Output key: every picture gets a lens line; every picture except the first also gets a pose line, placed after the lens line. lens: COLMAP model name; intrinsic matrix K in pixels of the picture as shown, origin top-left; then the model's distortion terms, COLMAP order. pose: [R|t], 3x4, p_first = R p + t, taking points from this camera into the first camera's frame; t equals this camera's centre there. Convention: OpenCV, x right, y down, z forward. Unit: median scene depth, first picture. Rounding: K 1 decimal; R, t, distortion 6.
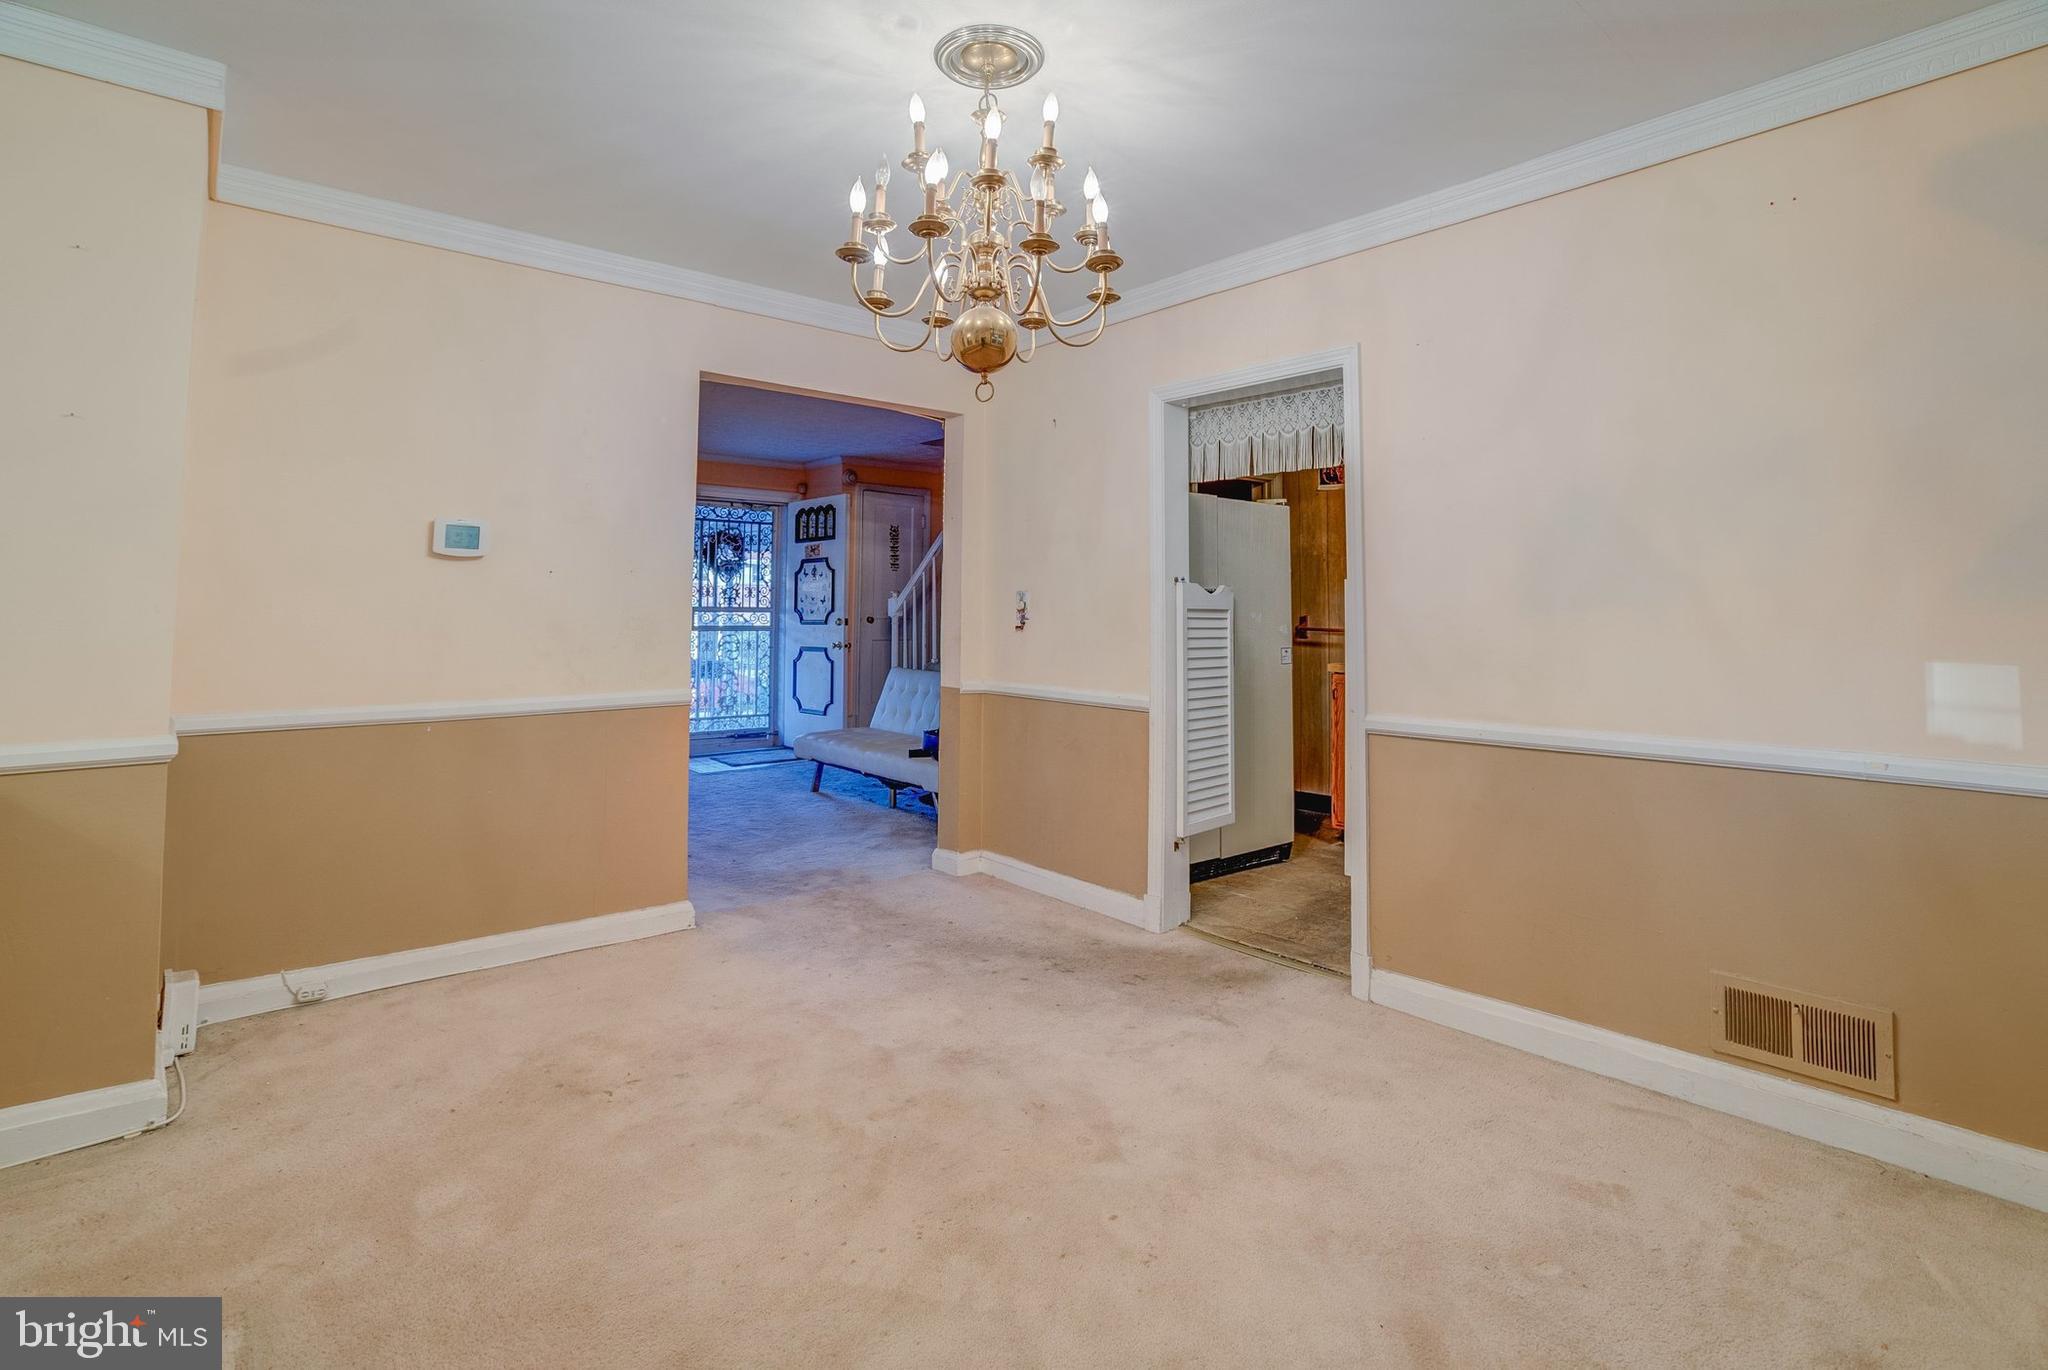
lens RADIAL K [[961.8, 0, 1026.3], [0, 961.8, 642.6], [0, 0, 1]] dist [-0.058236, 0.020380]
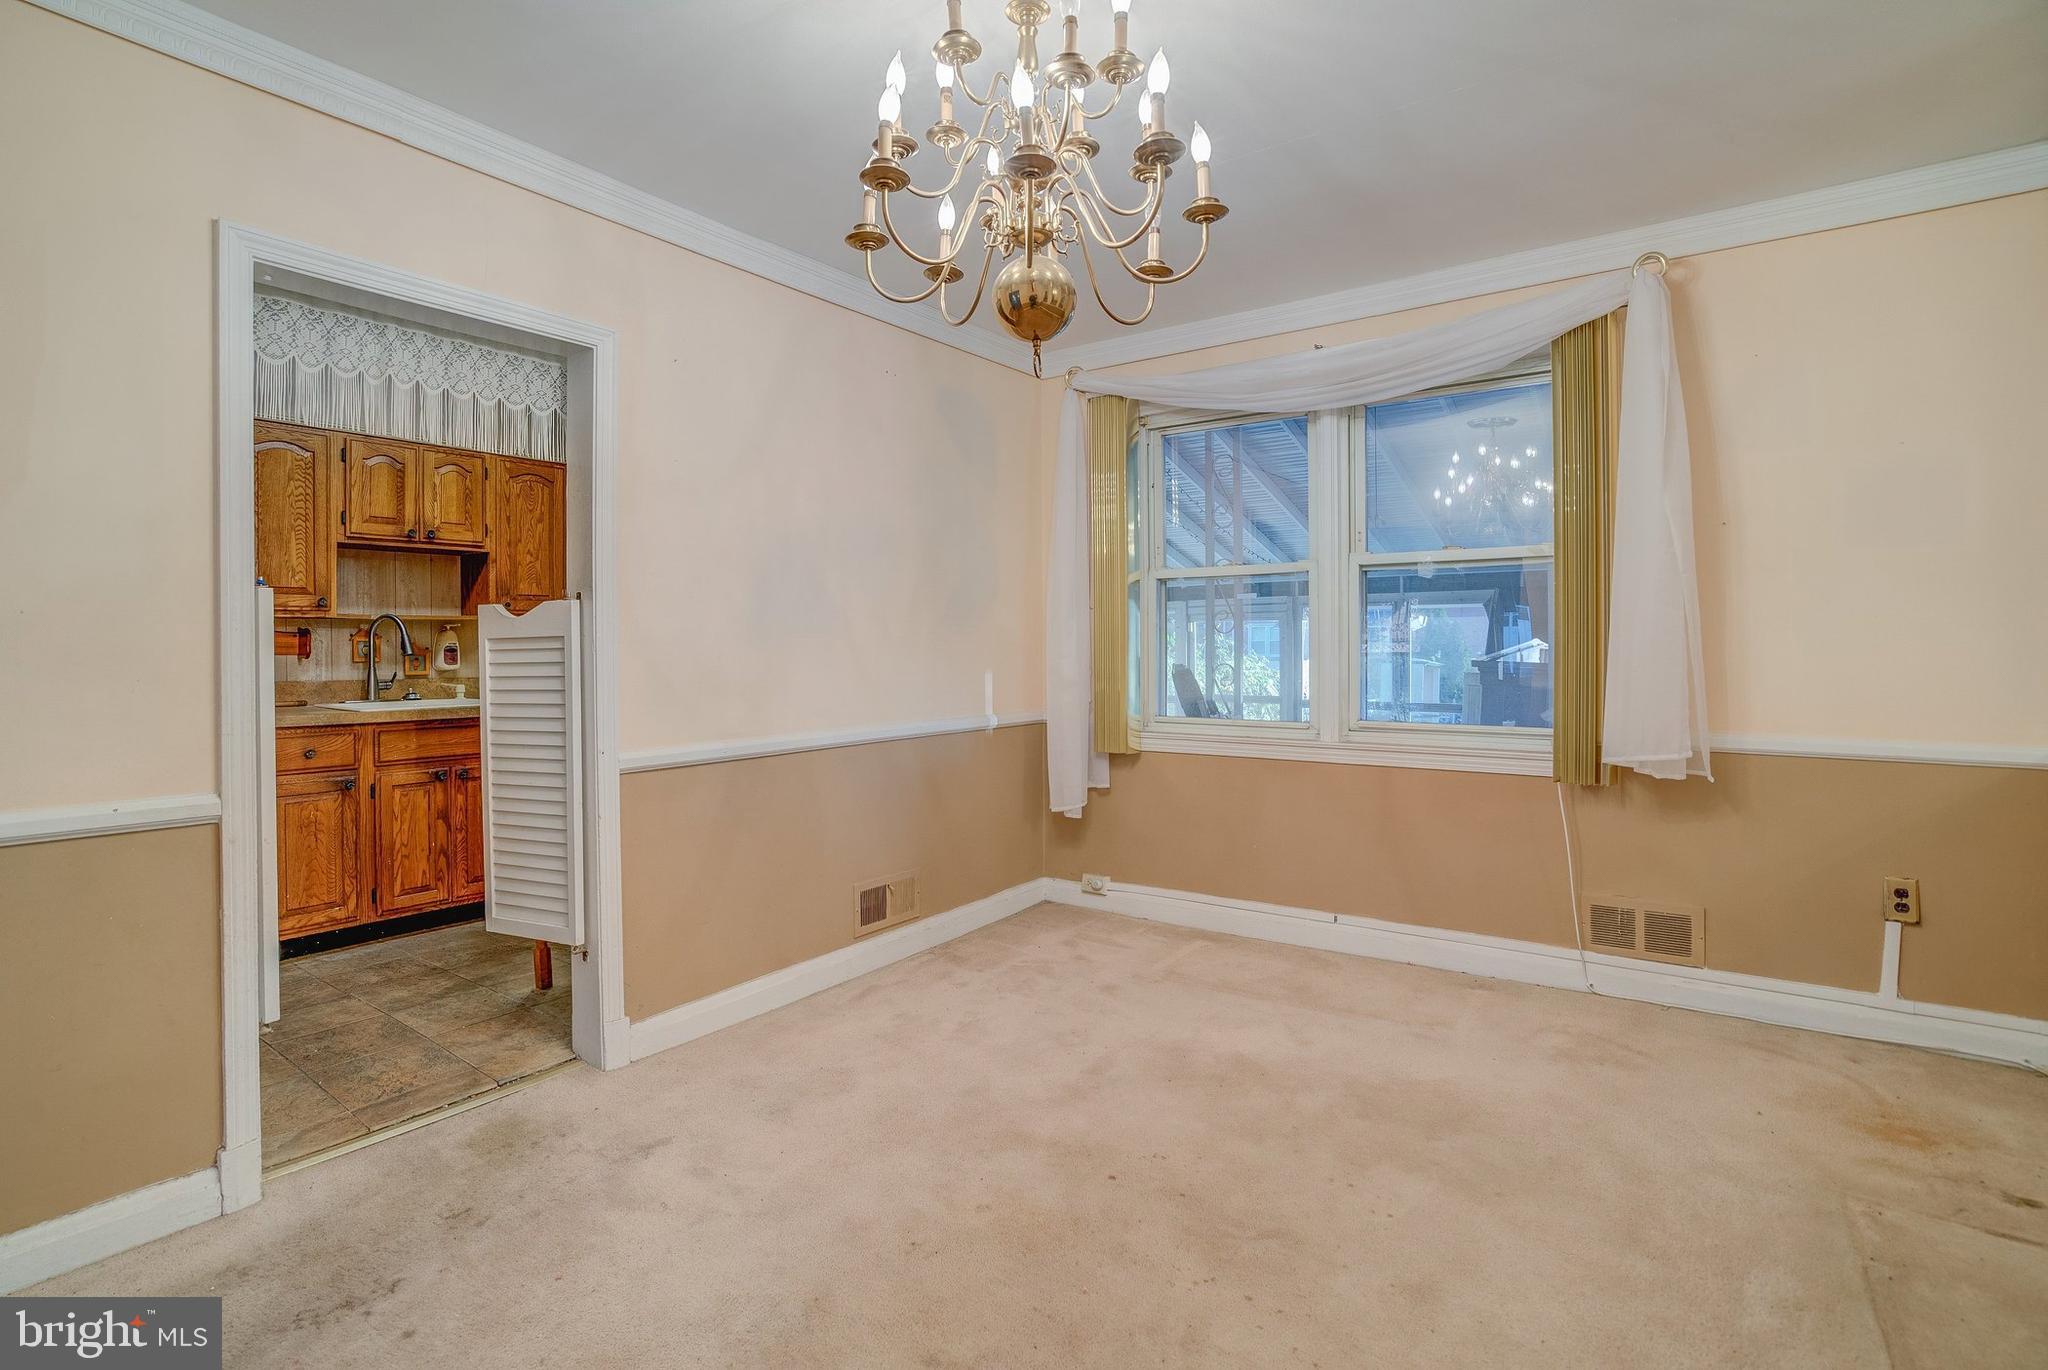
lens RADIAL K [[961.8, 0, 1026.3], [0, 961.8, 642.6], [0, 0, 1]] dist [-0.058236, 0.020380]
pose [[-0.210237, 0.010356, 0.977596, -0.744238], [0.043547, 0.999051, -0.001218, -0.005605], [-0.976680, 0.042315, -0.210488, 1.004619]]
